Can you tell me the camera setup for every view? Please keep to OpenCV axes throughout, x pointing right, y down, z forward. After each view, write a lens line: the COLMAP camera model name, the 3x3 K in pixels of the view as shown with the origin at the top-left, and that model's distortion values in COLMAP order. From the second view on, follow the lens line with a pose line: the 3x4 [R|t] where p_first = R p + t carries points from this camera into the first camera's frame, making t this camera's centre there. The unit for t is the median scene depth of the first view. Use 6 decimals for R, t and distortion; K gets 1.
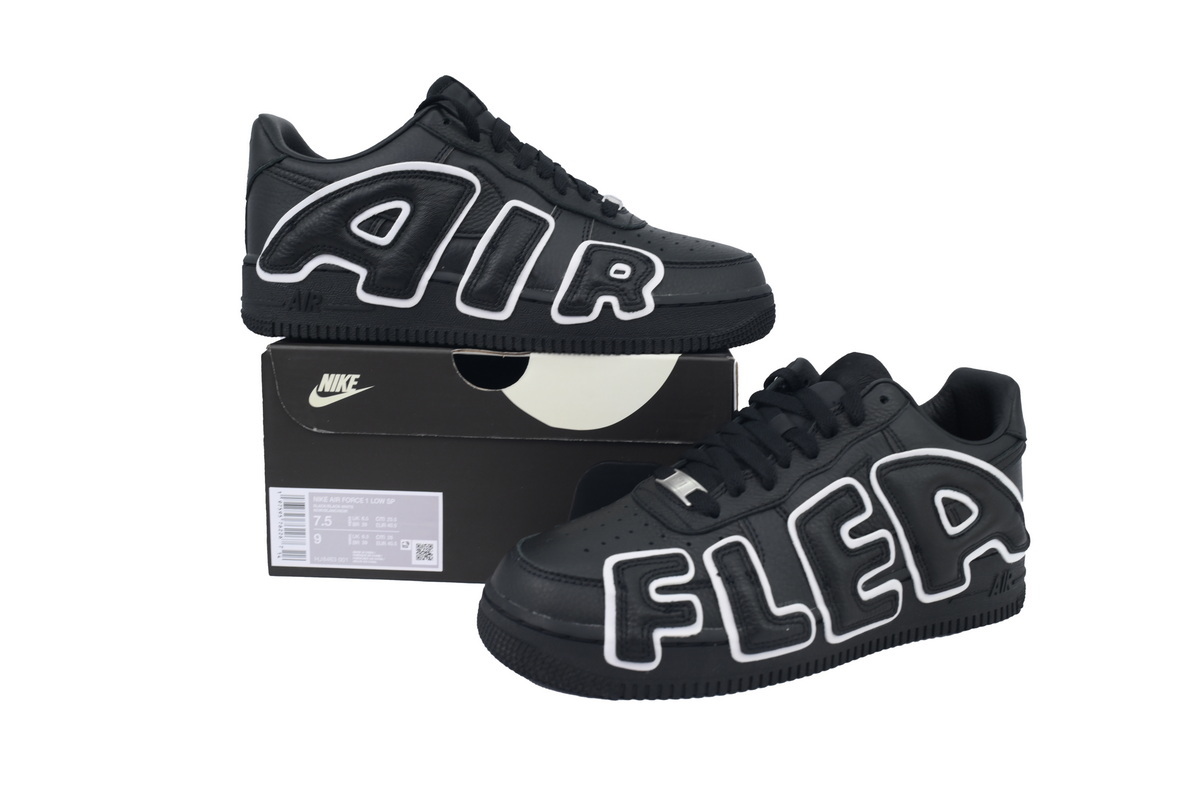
lens RADIAL K [[1099.5, 0, 597.1], [0, 1099.5, 398.0], [0, 0, 1]] dist [0.078217, -0.002431]
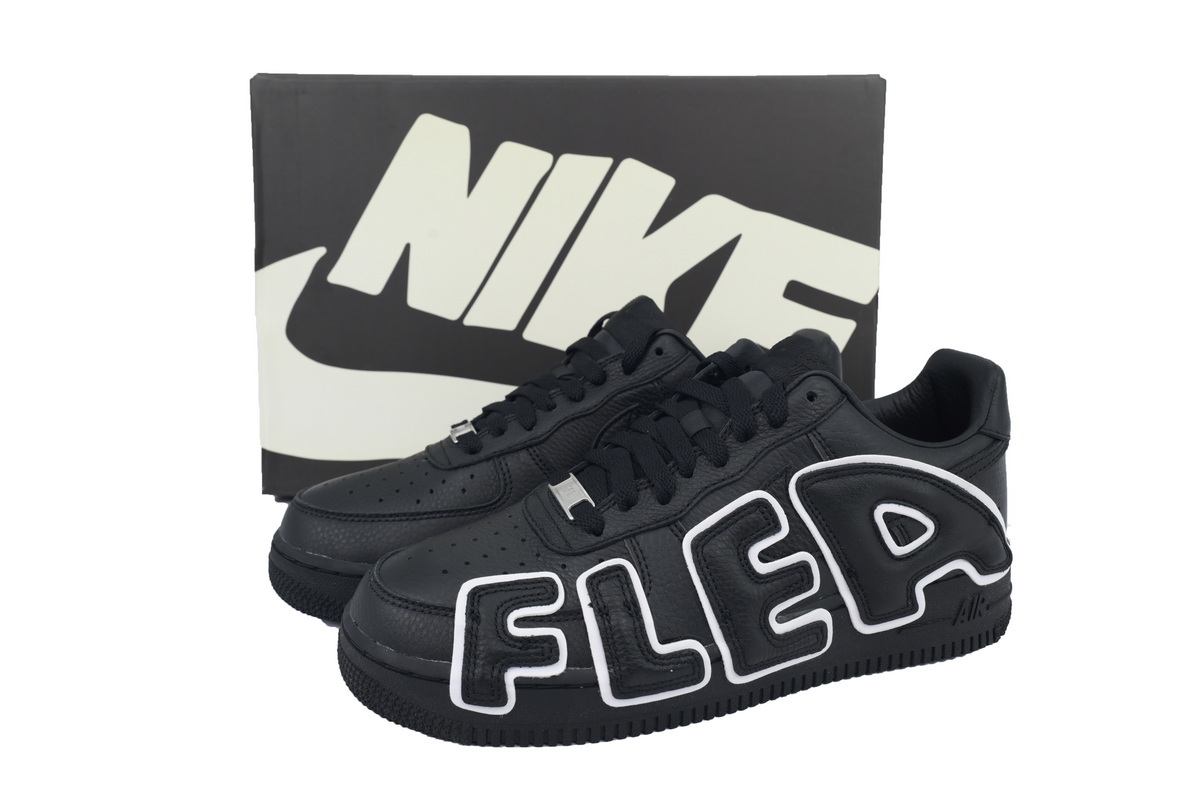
lens RADIAL K [[1099.5, 0, 596.4], [0, 1099.5, 402.4], [0, 0, 1]] dist [0.078217, -0.002431]
pose [[0.990795, 0.007968, -0.135135, 0.218076], [0.000769, 0.997919, 0.064477, -0.049610], [0.135368, -0.063988, 0.988727, 0.155794]]
